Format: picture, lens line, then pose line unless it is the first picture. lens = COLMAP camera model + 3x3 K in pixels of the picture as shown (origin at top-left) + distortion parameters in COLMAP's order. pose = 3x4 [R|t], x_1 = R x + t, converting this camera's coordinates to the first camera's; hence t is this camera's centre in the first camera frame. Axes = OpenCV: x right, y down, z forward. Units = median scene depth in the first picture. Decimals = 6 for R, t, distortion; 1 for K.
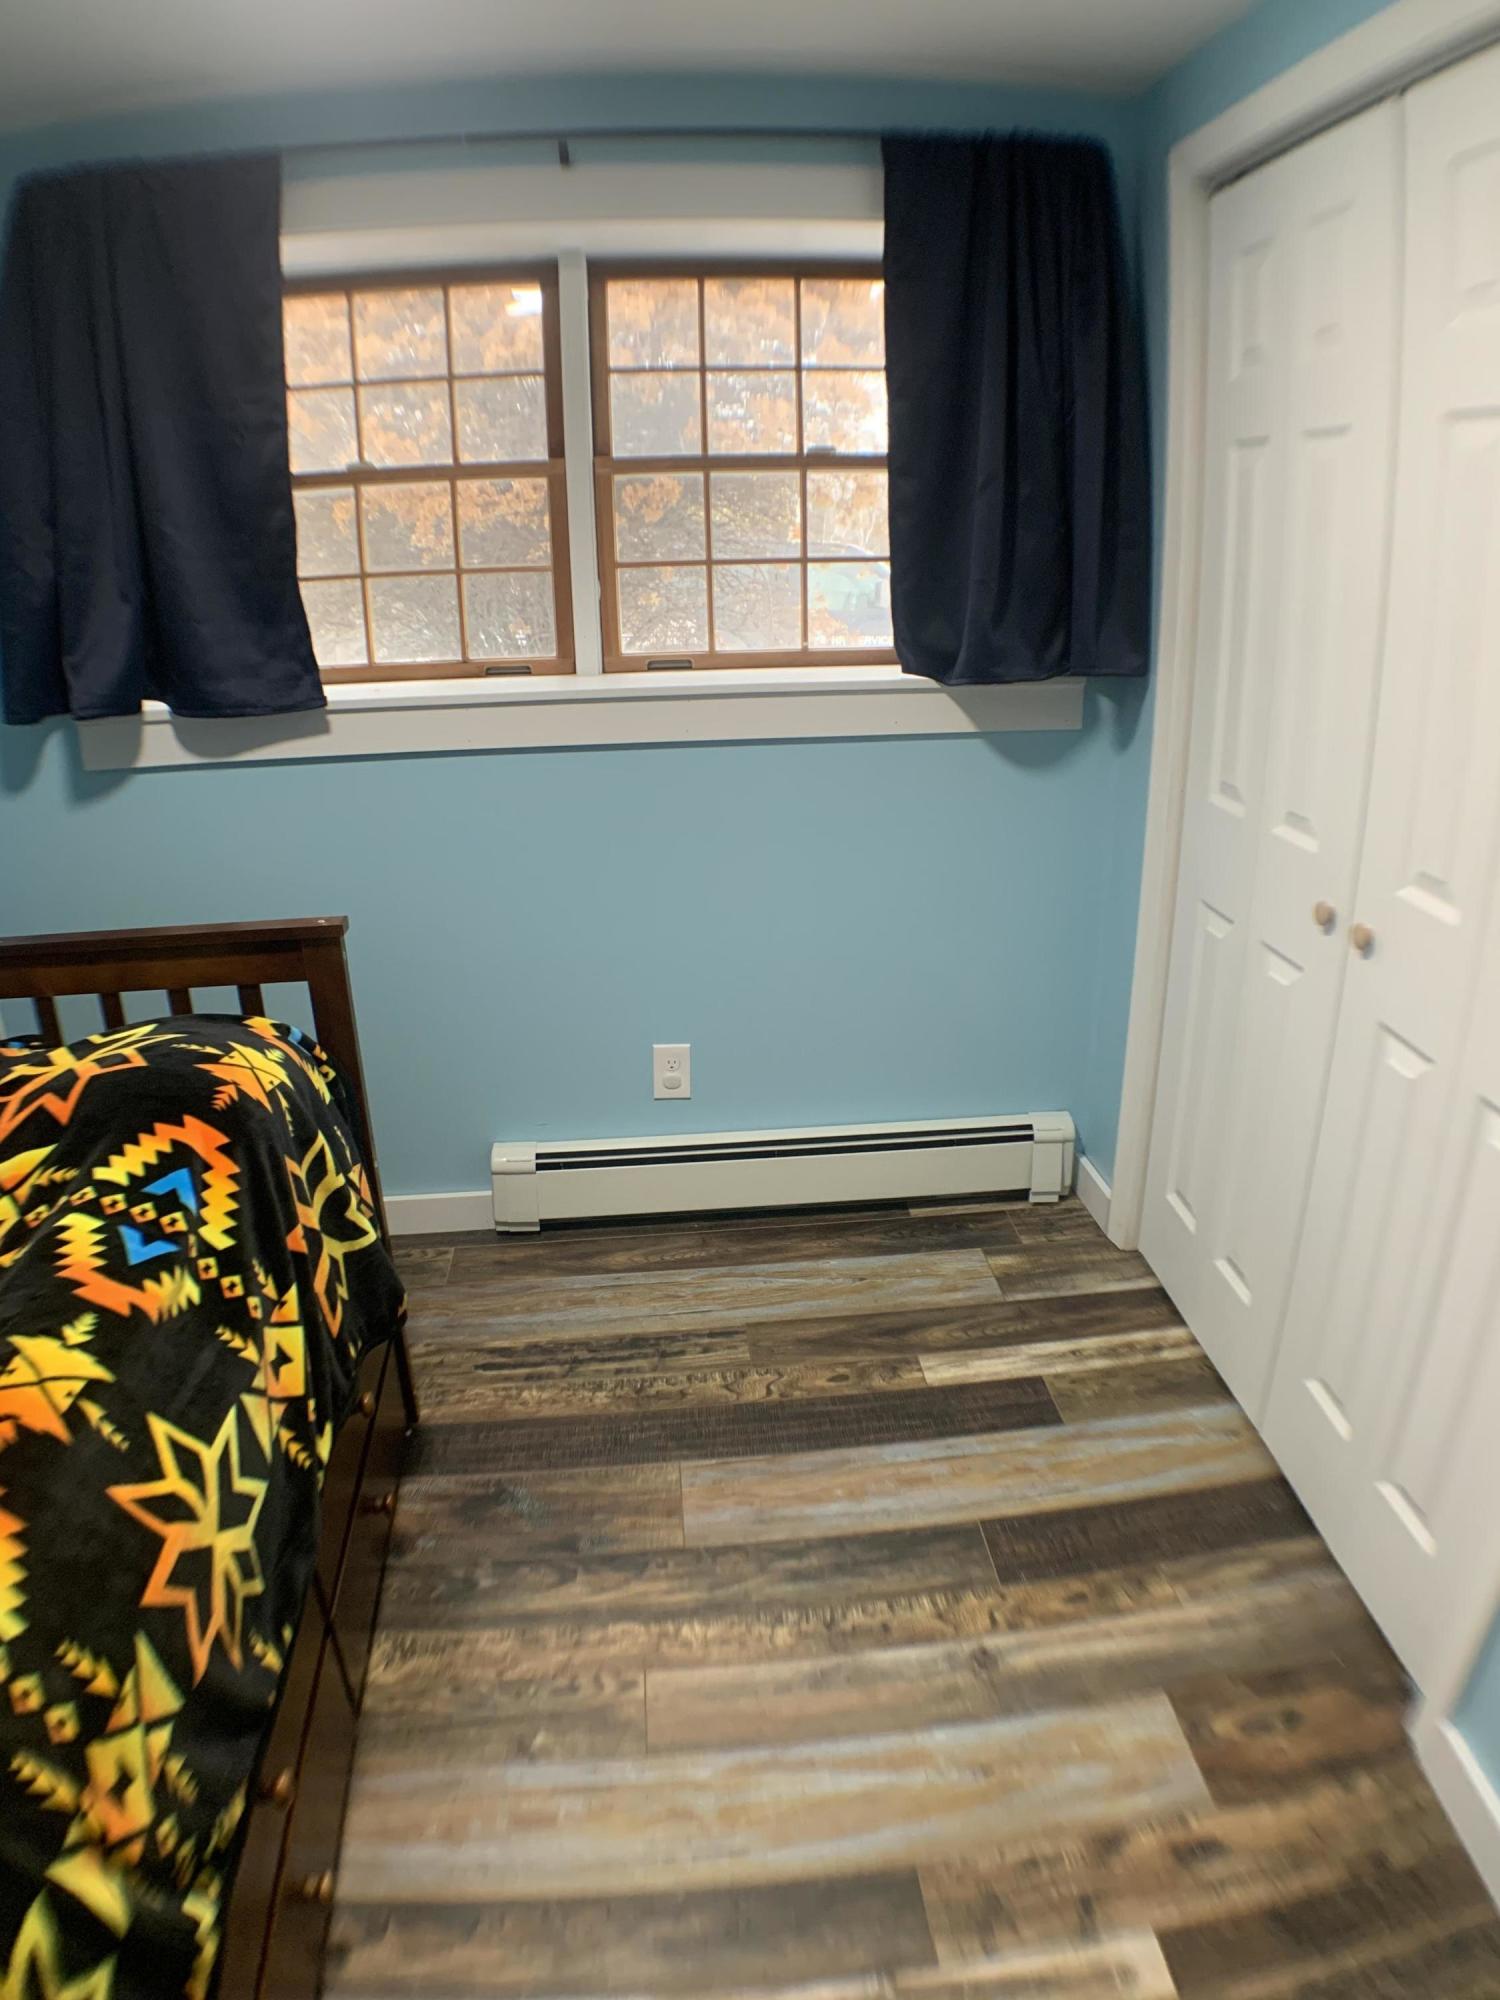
lens RADIAL K [[1245.8, 0, 757.6], [0, 1245.8, 1008.5], [0, 0, 1]] dist [-0.148996, -0.019104]
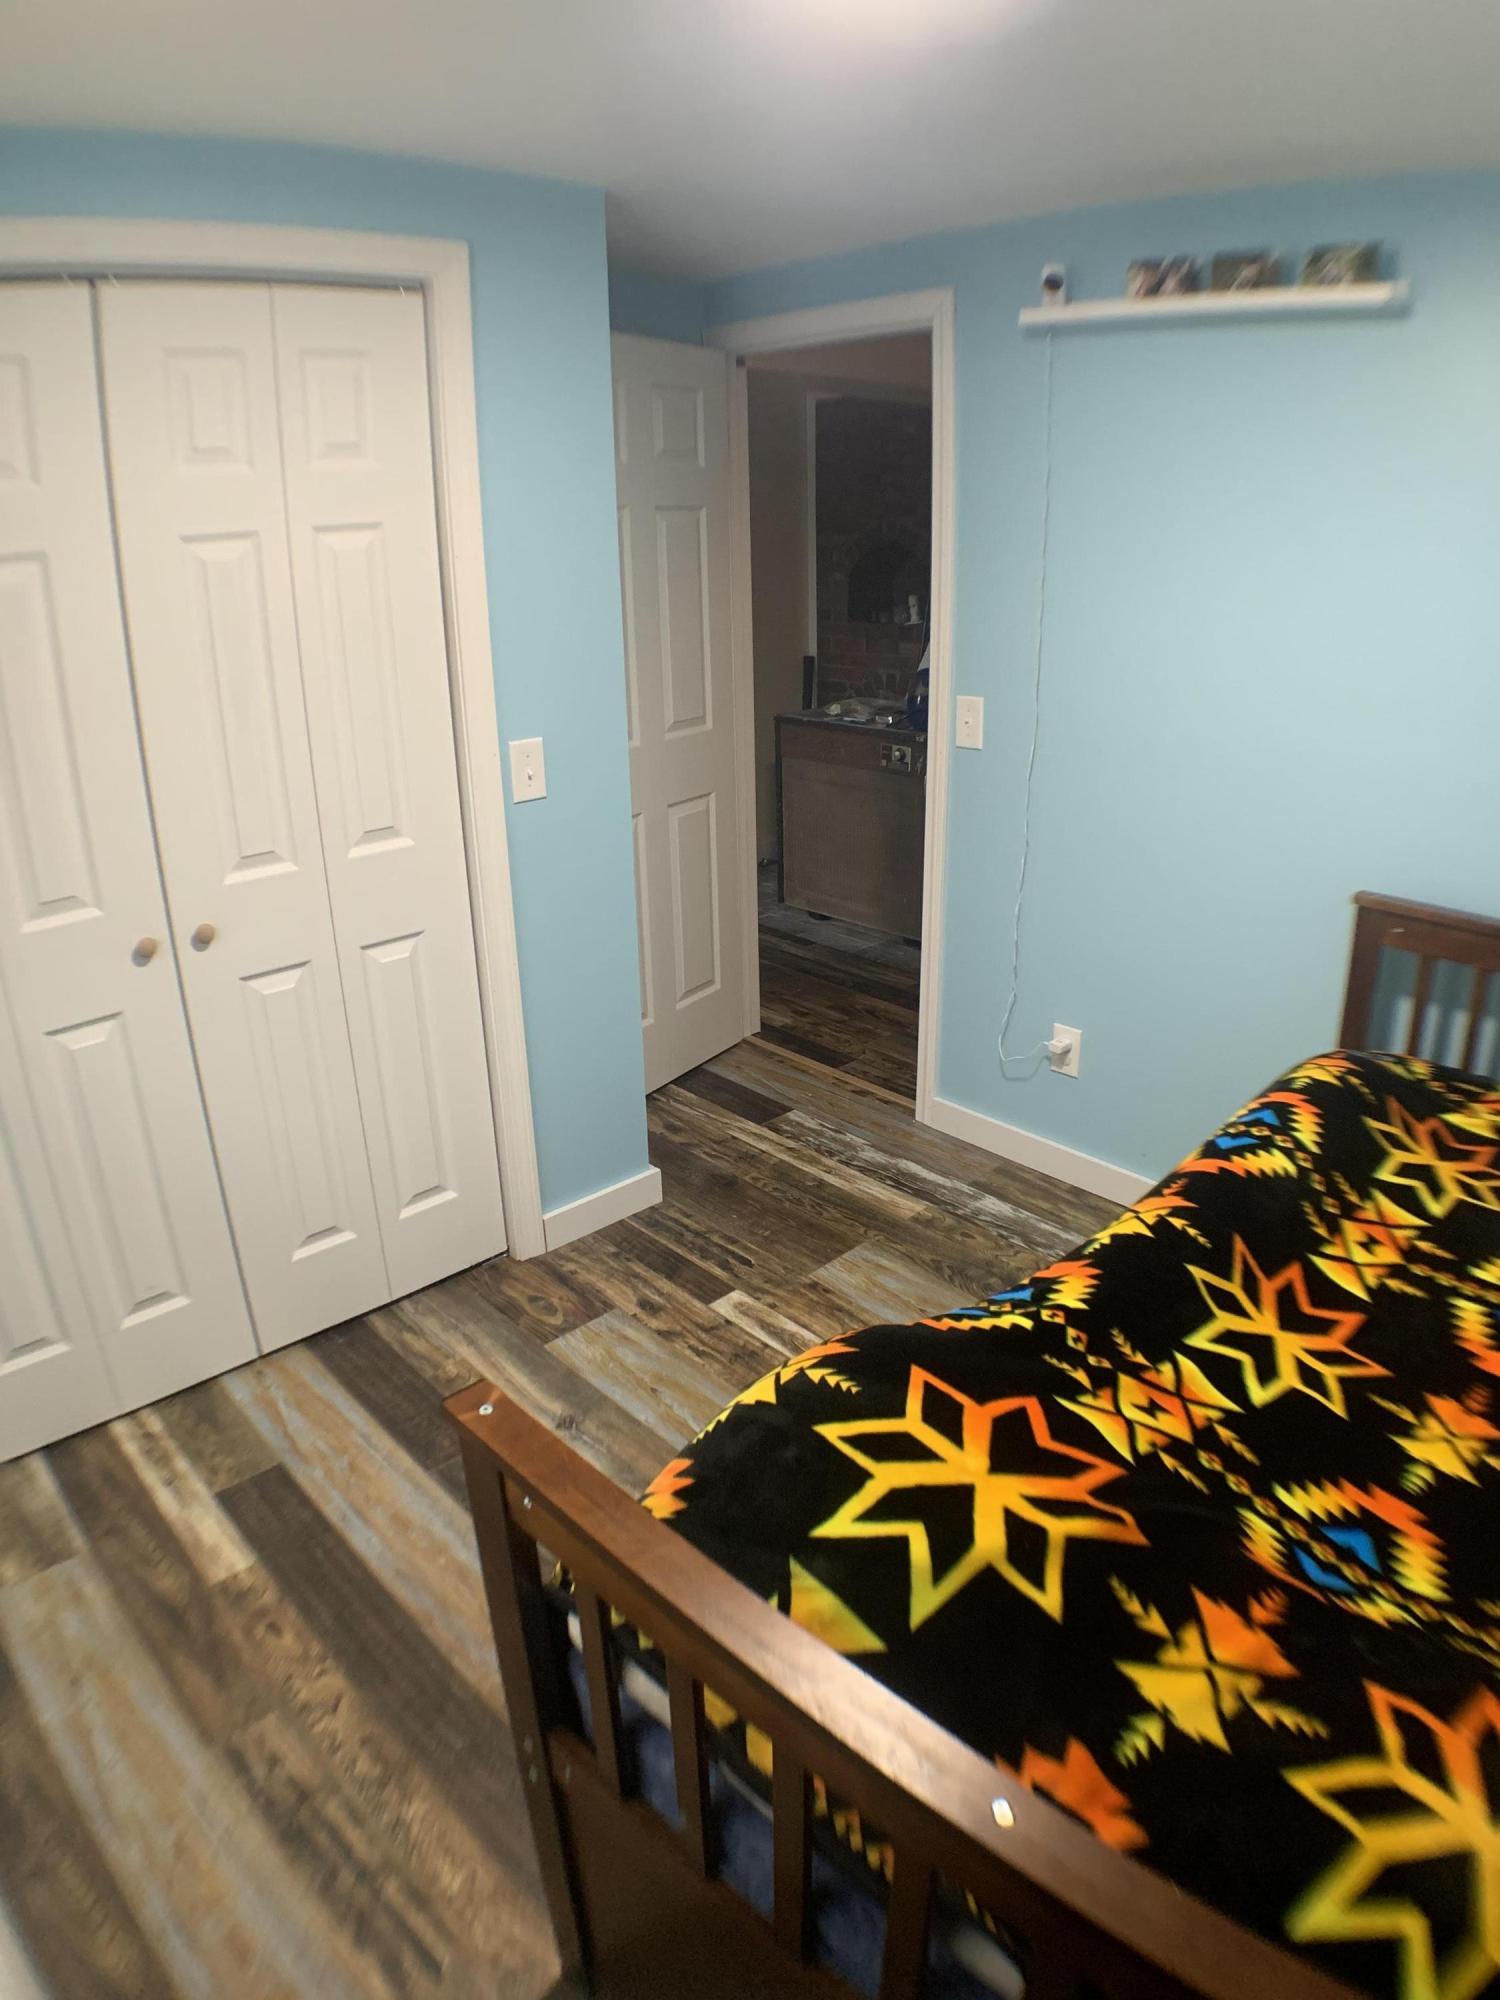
lens RADIAL K [[1230.5, 0, 762.0], [0, 1230.5, 1018.6], [0, 0, 1]] dist [-0.114212, -0.019626]
pose [[-0.611557, -0.267733, 0.744525, -0.788780], [0.315290, 0.780597, 0.539686, -0.456299], [-0.725665, 0.564790, -0.392966, 1.018601]]
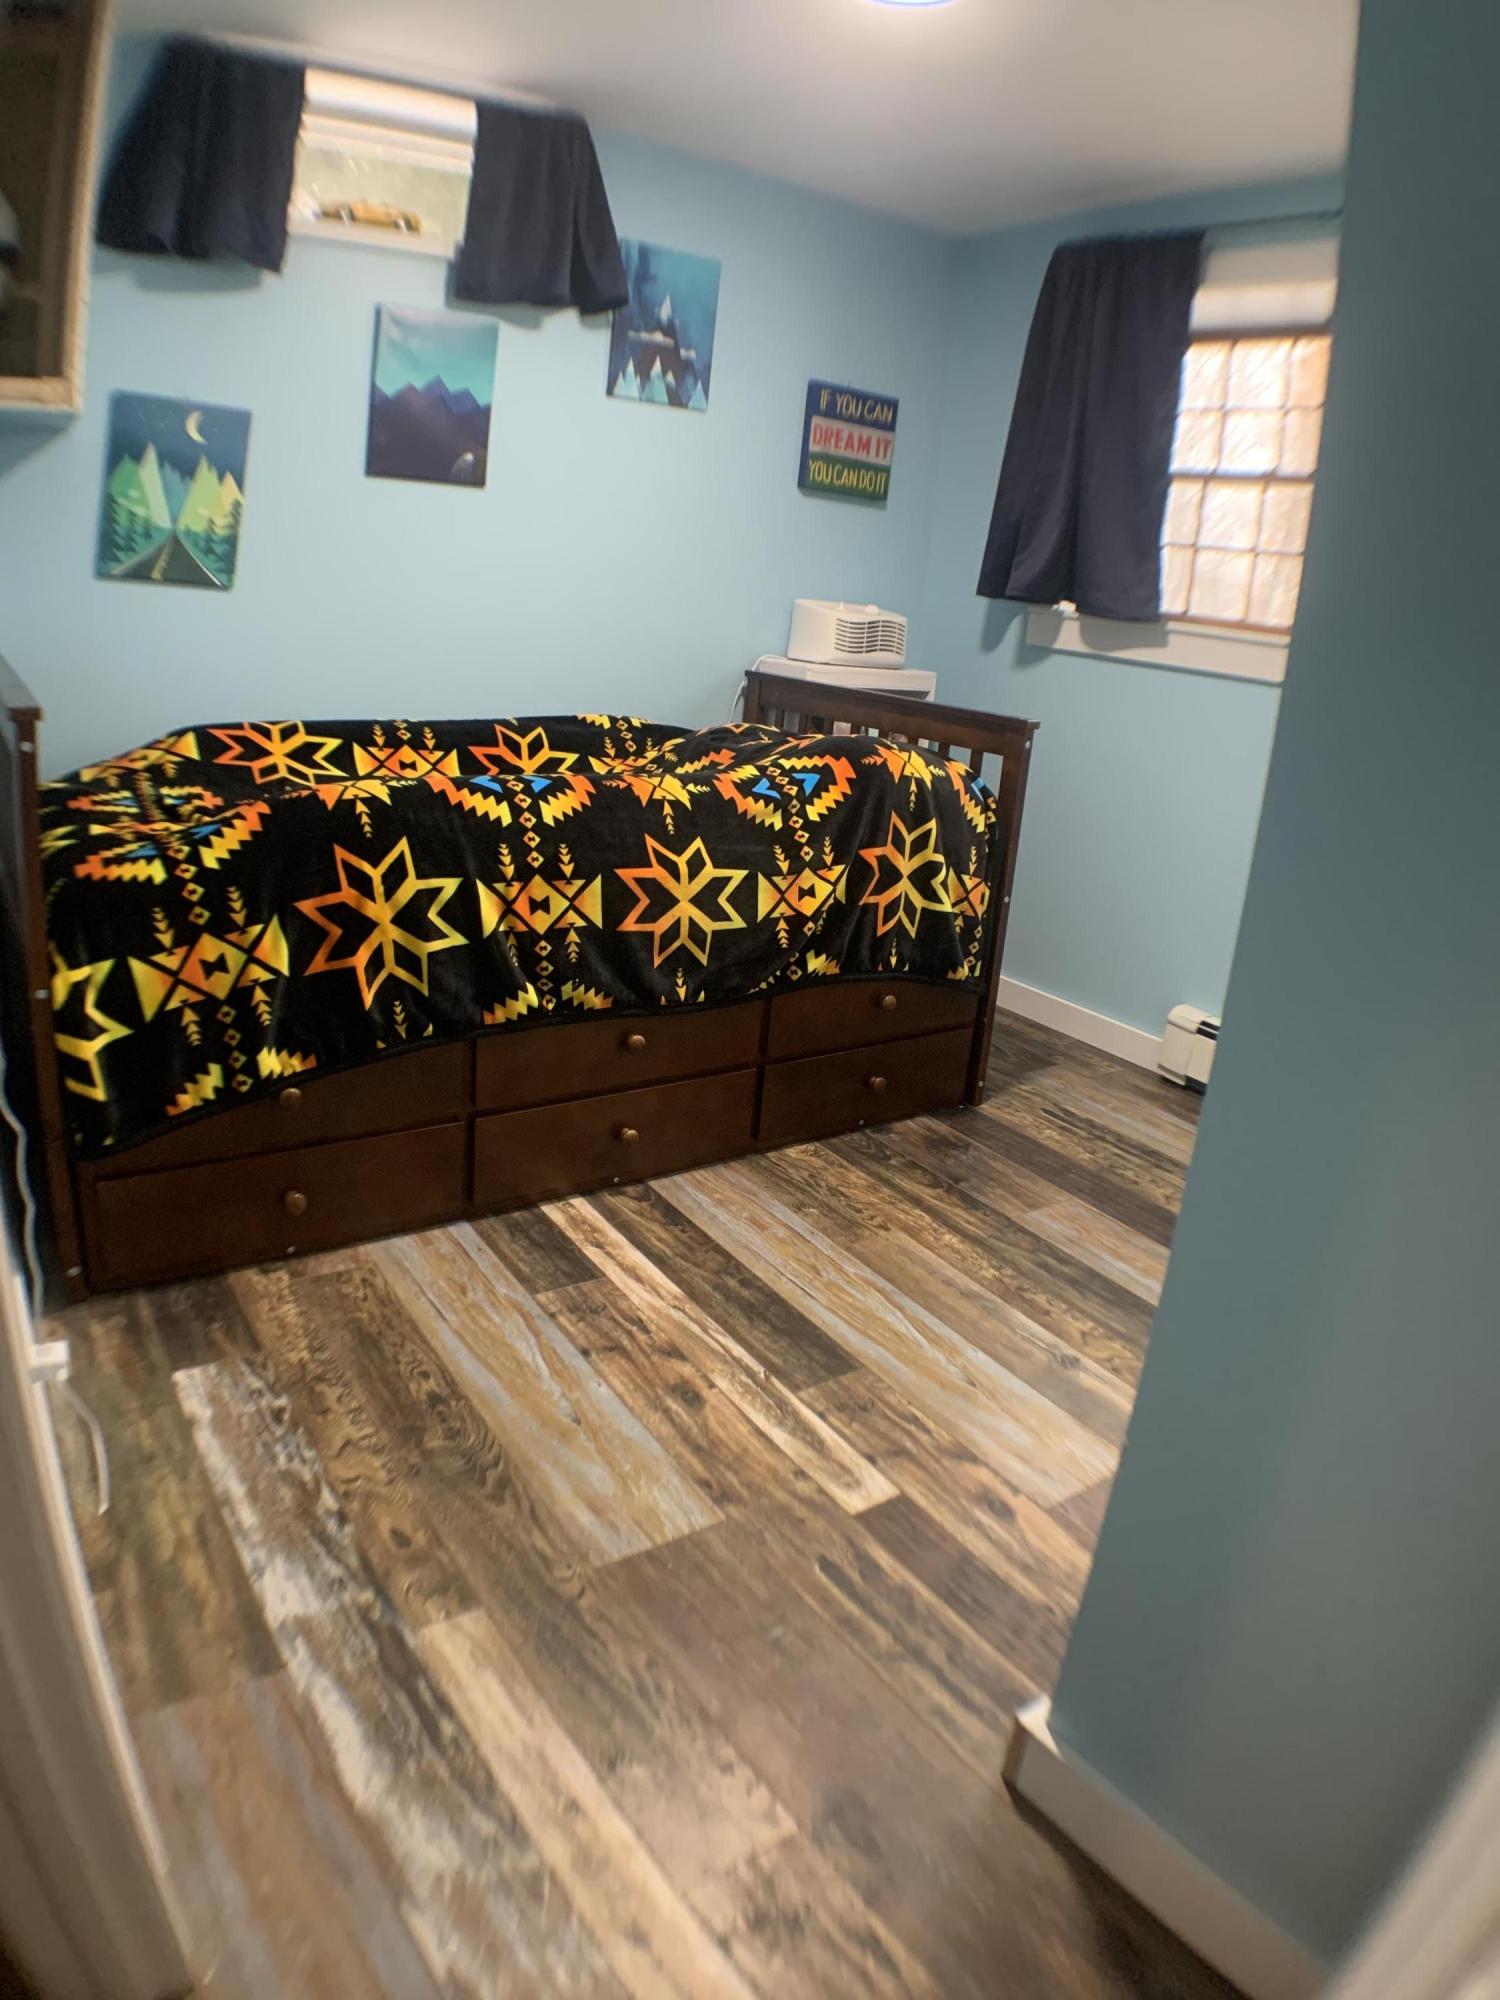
lens RADIAL K [[1245.8, 0, 757.6], [0, 1245.8, 1008.5], [0, 0, 1]] dist [-0.148996, -0.019104]
pose [[0.477838, 0.331669, -0.813429, 0.824153], [-0.406360, 0.904410, 0.130055, 0.185752], [0.778808, 0.268400, 0.566938, -0.015565]]
